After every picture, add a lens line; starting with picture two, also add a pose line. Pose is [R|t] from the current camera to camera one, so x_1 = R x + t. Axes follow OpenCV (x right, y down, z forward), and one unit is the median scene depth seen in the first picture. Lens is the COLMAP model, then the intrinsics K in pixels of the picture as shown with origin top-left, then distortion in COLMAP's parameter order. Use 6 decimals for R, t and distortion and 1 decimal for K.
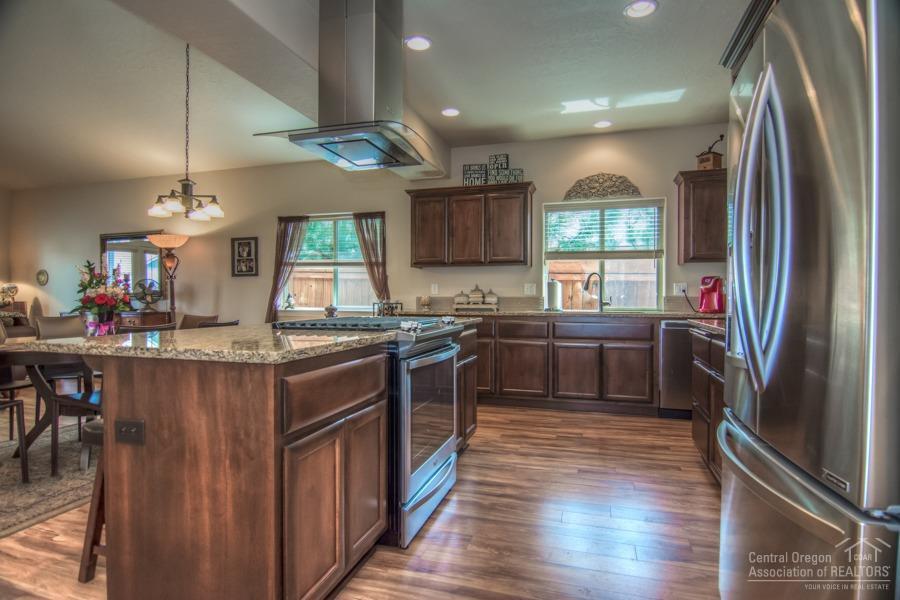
lens RADIAL K [[478.1, 0, 449.1], [0, 478.1, 299.3], [0, 0, 1]] dist [-0.012399, -0.000758]
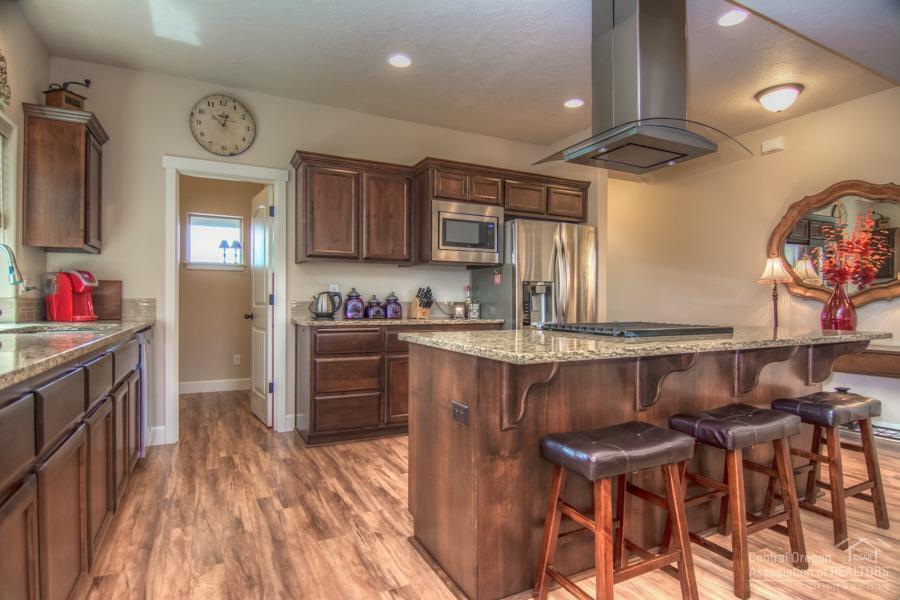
lens RADIAL K [[478.1, 0, 451.9], [0, 478.1, 300.8], [0, 0, 1]] dist [-0.012399, -0.000758]
pose [[-0.707725, -0.002305, 0.706484, -0.307801], [-0.003457, 0.999994, -0.000201, -0.002932], [-0.706479, -0.002585, -0.707729, 0.990710]]
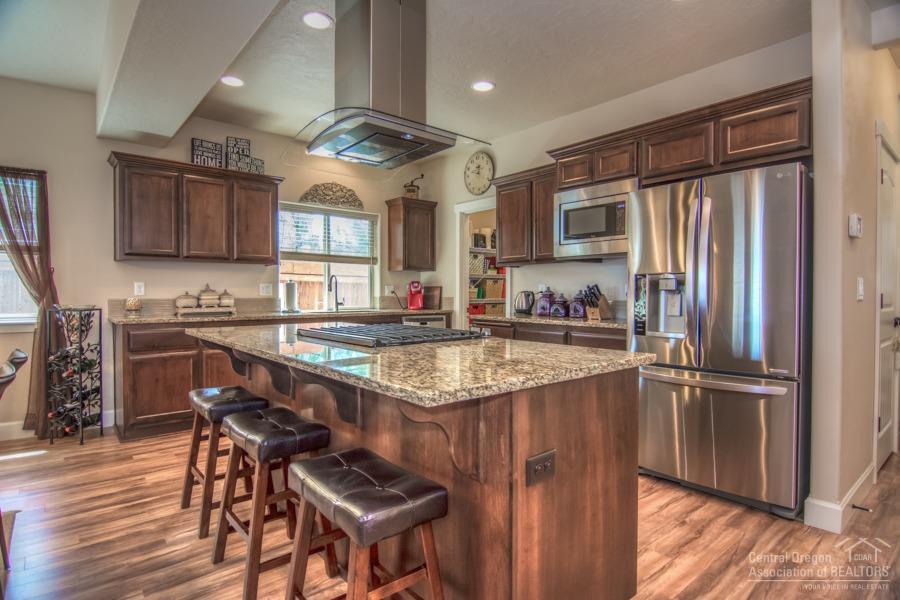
lens RADIAL K [[478.1, 0, 447.4], [0, 478.1, 301.3], [0, 0, 1]] dist [-0.012399, -0.000758]
pose [[0.538684, -0.015736, 0.842361, -0.450687], [0.002702, 0.999853, 0.016950, -0.014131], [-0.842504, -0.006855, 0.538647, 0.200329]]
